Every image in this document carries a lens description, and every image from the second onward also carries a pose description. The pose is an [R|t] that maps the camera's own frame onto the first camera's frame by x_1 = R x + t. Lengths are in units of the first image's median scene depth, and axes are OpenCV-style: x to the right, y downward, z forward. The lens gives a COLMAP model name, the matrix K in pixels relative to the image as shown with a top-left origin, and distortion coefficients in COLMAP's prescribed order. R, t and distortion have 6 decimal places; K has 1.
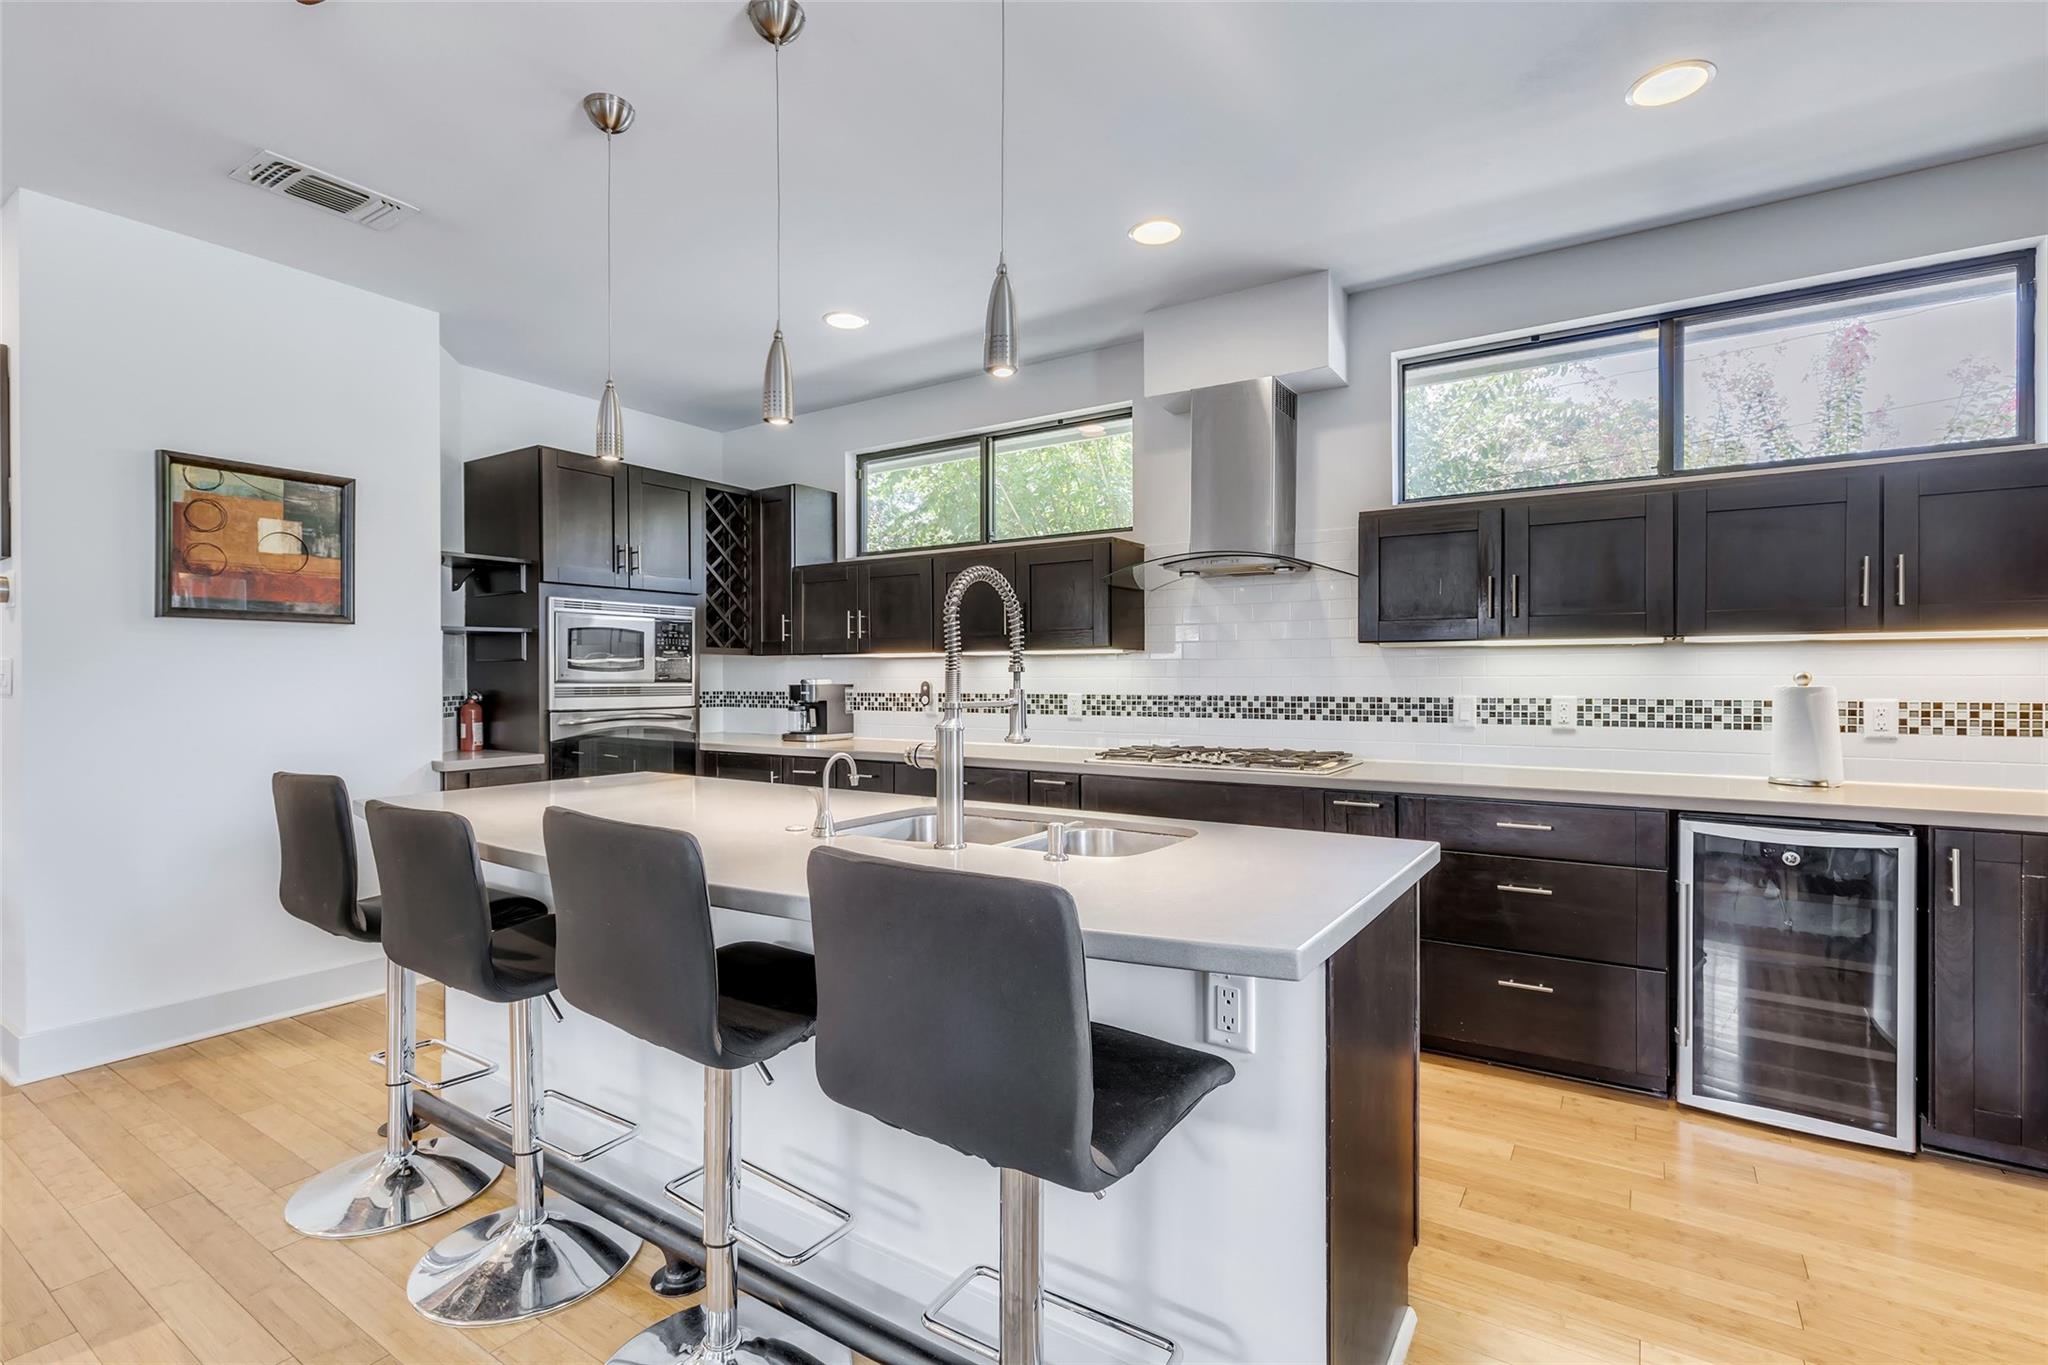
lens RADIAL K [[906.7, 0, 1021.0], [0, 906.7, 676.5], [0, 0, 1]] dist [0.001975, 0.000118]
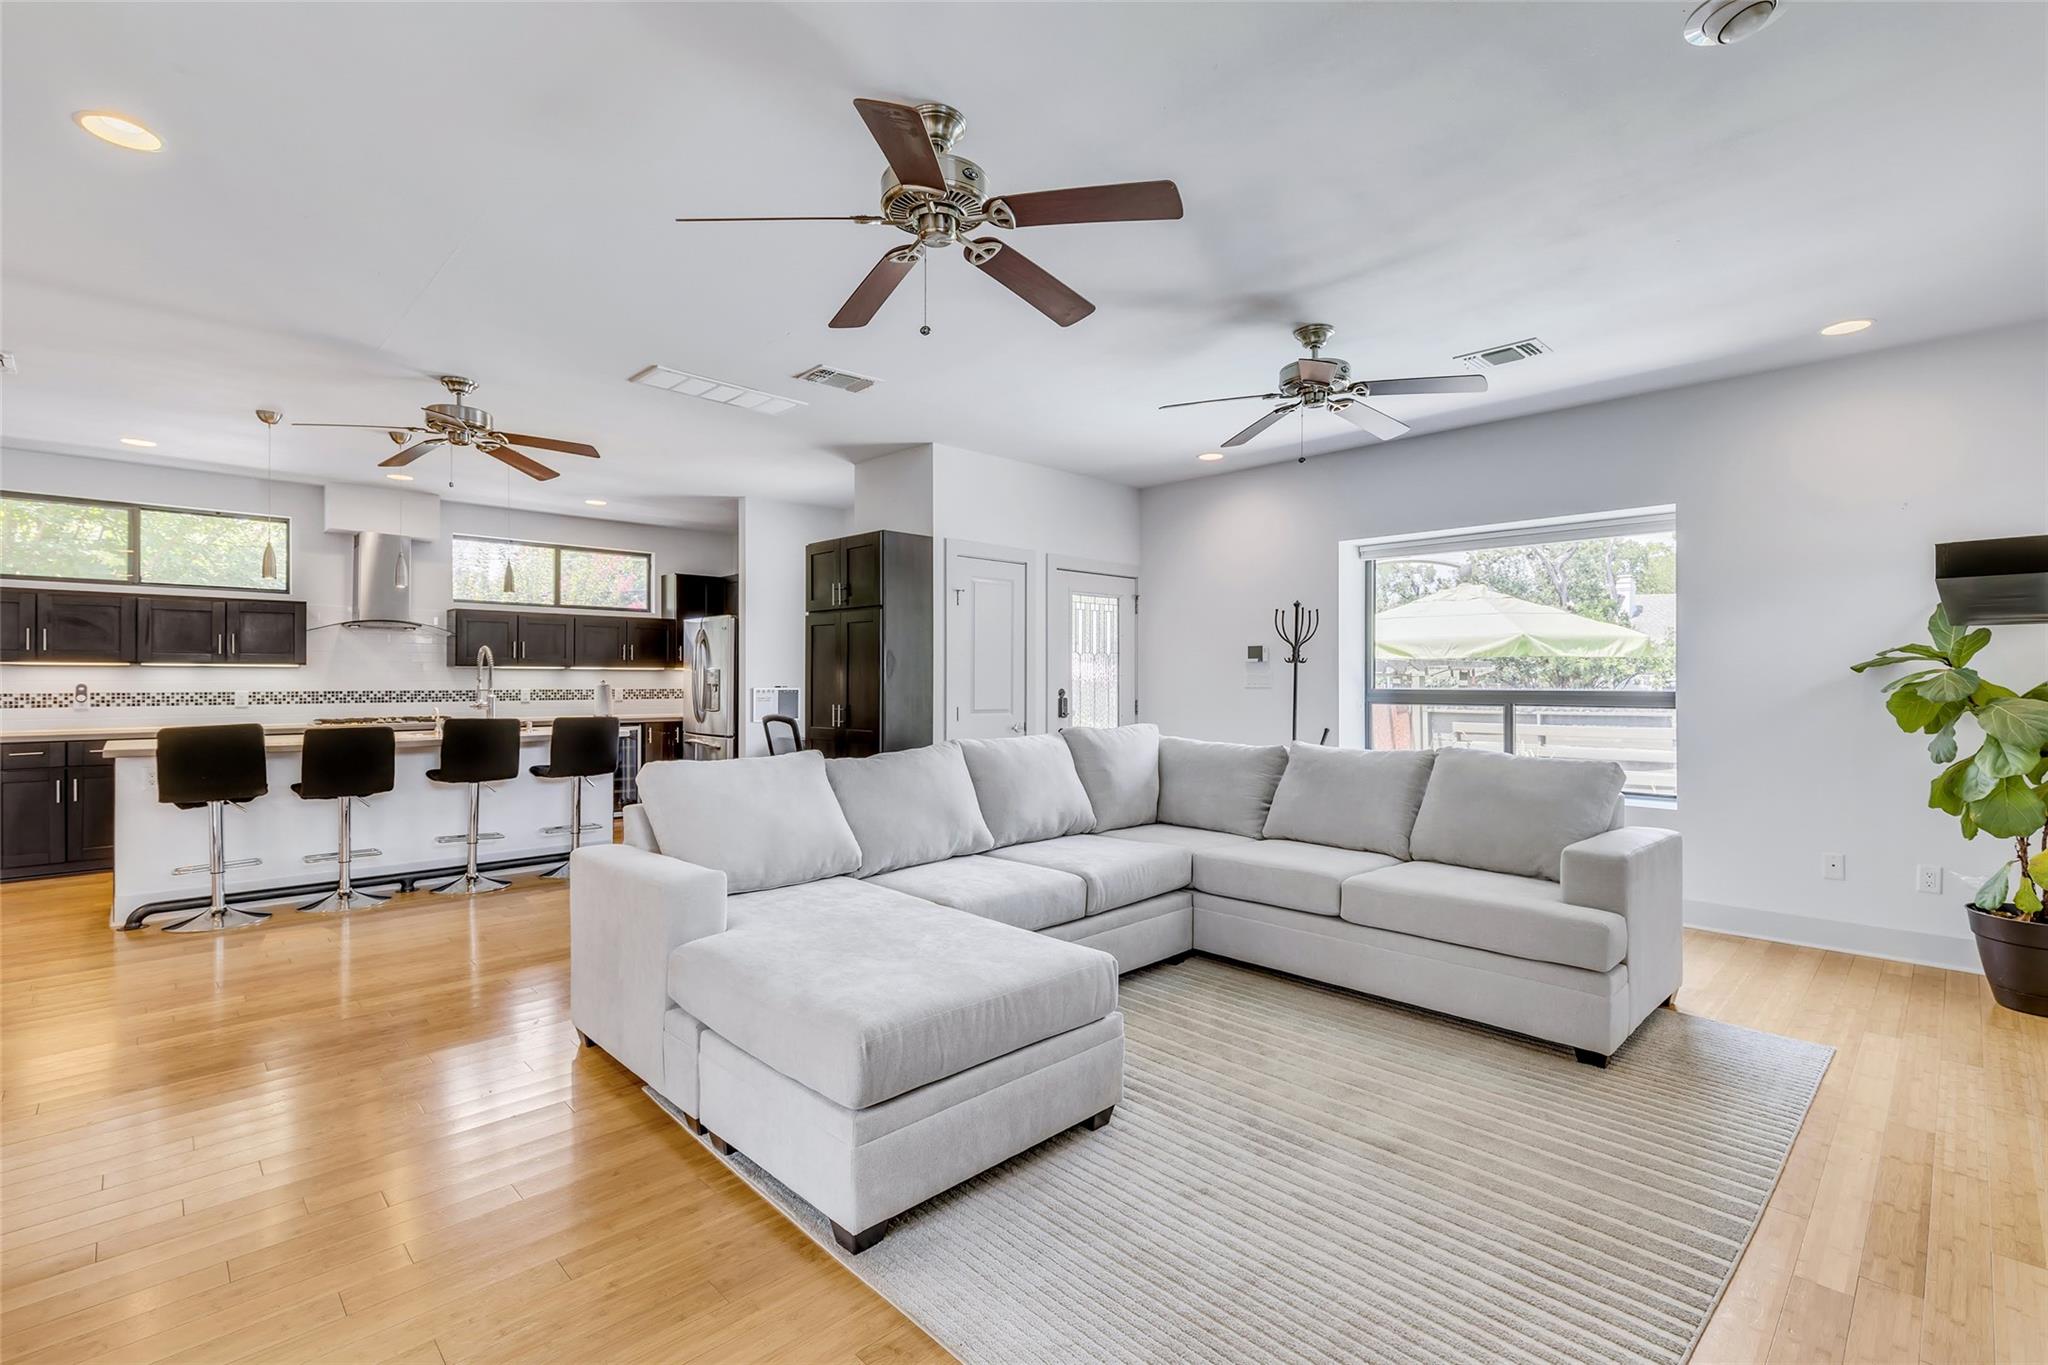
lens RADIAL K [[906.7, 0, 1021.0], [0, 906.7, 676.5], [0, 0, 1]] dist [0.001975, 0.000118]
pose [[0.196697, 0.005075, 0.980451, -1.393419], [-0.003732, 0.999983, -0.004428, -0.005891], [-0.980457, -0.002788, 0.196713, -0.736821]]
